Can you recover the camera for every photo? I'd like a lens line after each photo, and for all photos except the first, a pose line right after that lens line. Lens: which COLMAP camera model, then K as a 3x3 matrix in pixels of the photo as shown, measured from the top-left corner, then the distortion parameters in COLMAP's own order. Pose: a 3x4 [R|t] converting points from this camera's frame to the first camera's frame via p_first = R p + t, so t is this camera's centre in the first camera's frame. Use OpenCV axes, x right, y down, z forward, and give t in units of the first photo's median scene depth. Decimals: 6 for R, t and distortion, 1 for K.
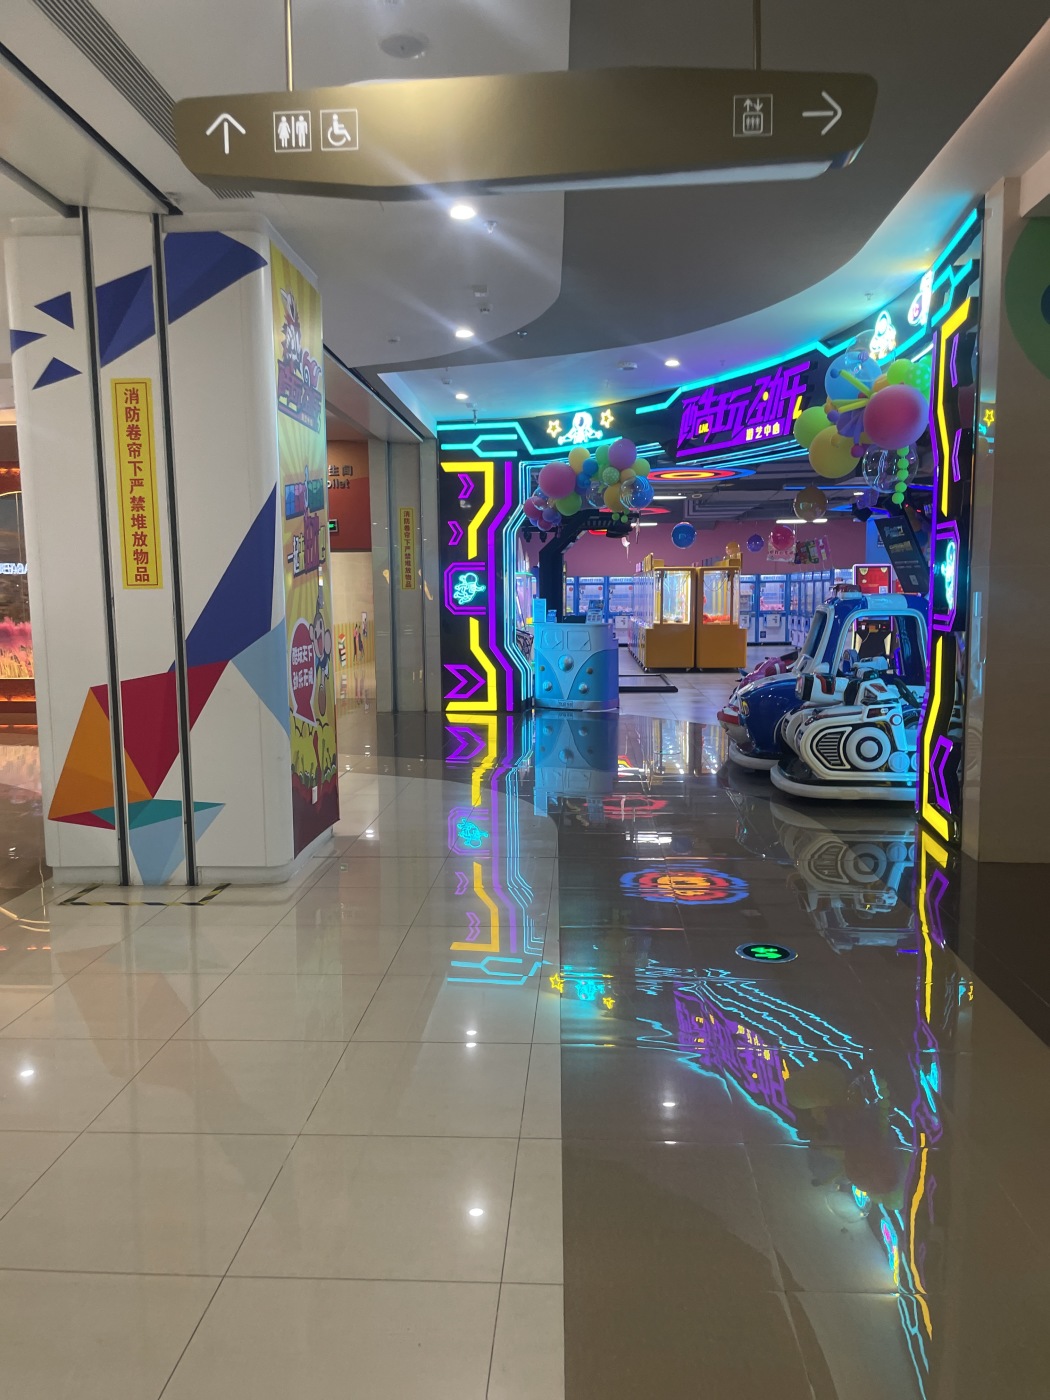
lens RADIAL K [[1073.6, 0, 527.5], [0, 1073.6, 703.6], [0, 0, 1]] dist [0.017181, 0.002208]
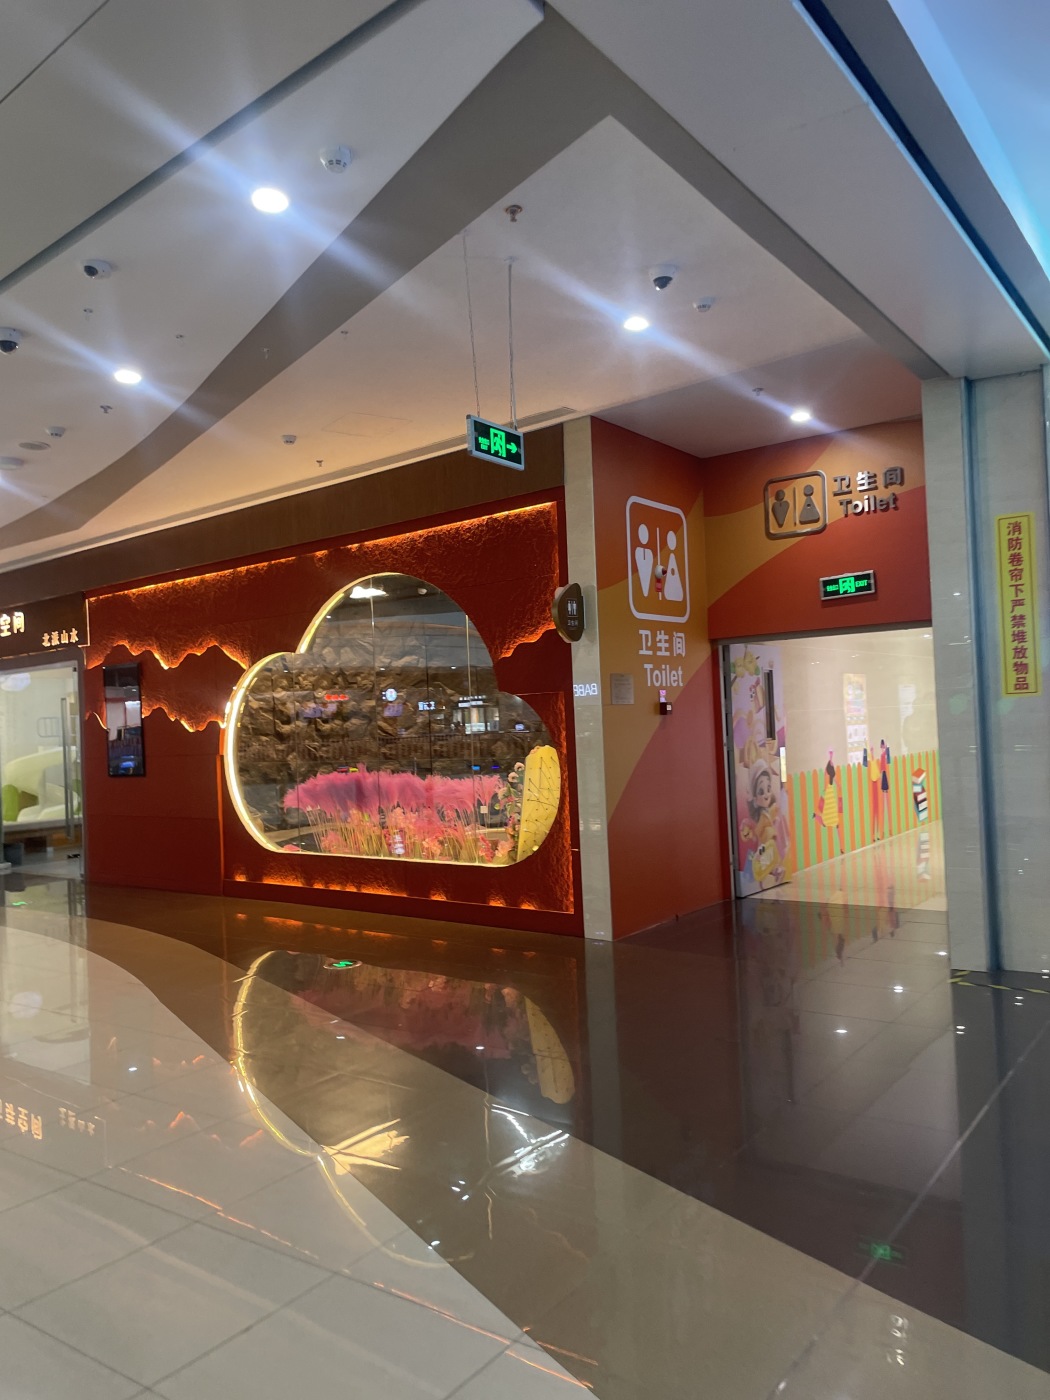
lens RADIAL K [[1073.6, 0, 528.7], [0, 1073.6, 713.6], [0, 0, 1]] dist [0.017181, 0.002208]
pose [[0.849438, -0.032937, -0.526659, -0.049872], [-0.017499, 0.995743, -0.090496, -0.055109], [0.527398, 0.086087, 0.845246, 0.517652]]
